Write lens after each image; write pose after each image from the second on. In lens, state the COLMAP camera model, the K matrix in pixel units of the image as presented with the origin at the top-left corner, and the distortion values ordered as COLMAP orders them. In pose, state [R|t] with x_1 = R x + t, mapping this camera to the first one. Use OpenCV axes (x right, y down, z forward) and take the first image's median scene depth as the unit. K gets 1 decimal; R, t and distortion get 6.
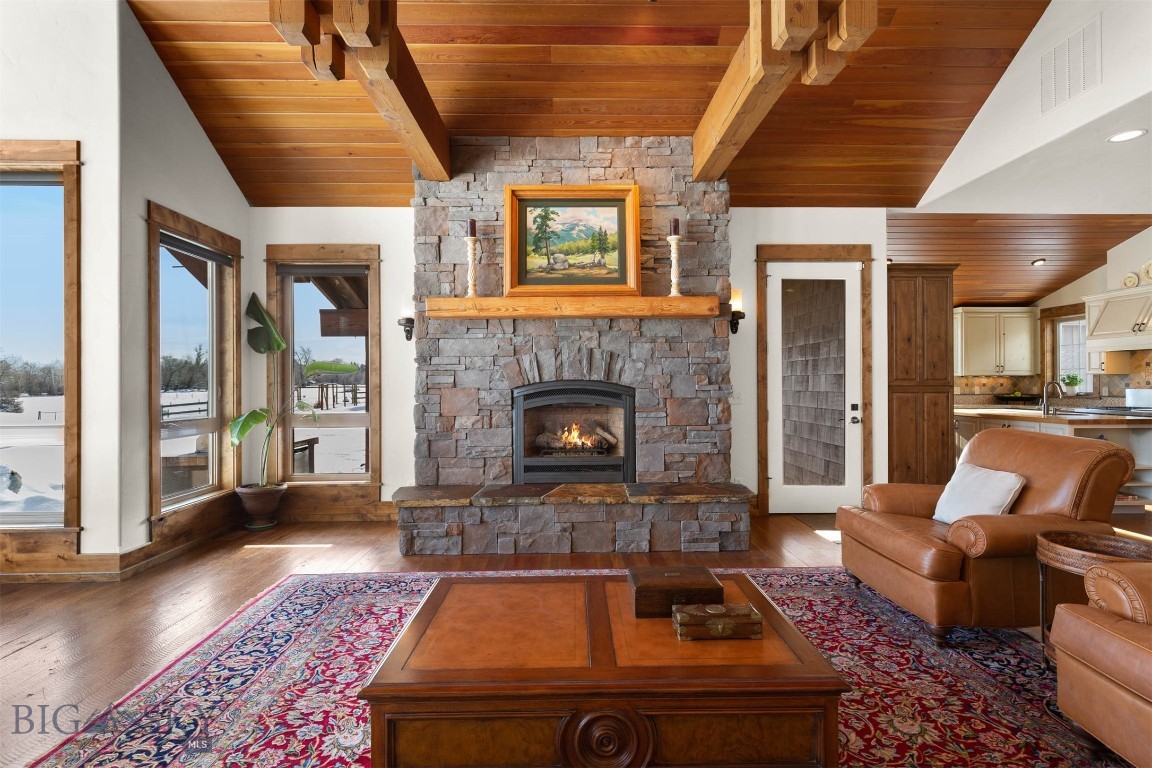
lens RADIAL K [[526.3, 0, 580.1], [0, 526.3, 380.7], [0, 0, 1]] dist [0.008722, -0.002856]
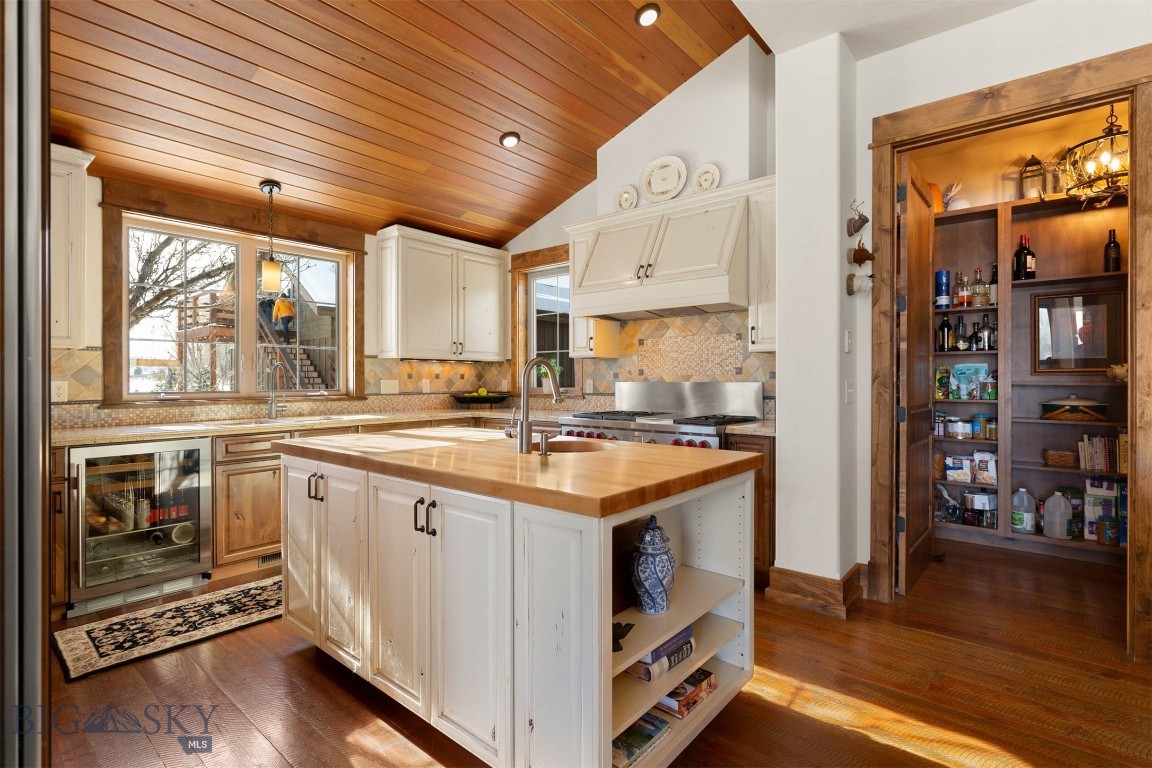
lens RADIAL K [[548.7, 0, 575.4], [0, 548.7, 386.0], [0, 0, 1]] dist [-0.002753, -0.000419]
pose [[0.670940, -0.003401, 0.741504, 0.831331], [-0.006980, 0.999916, 0.010902, 0.021633], [-0.741479, -0.012490, 0.670860, 0.959544]]
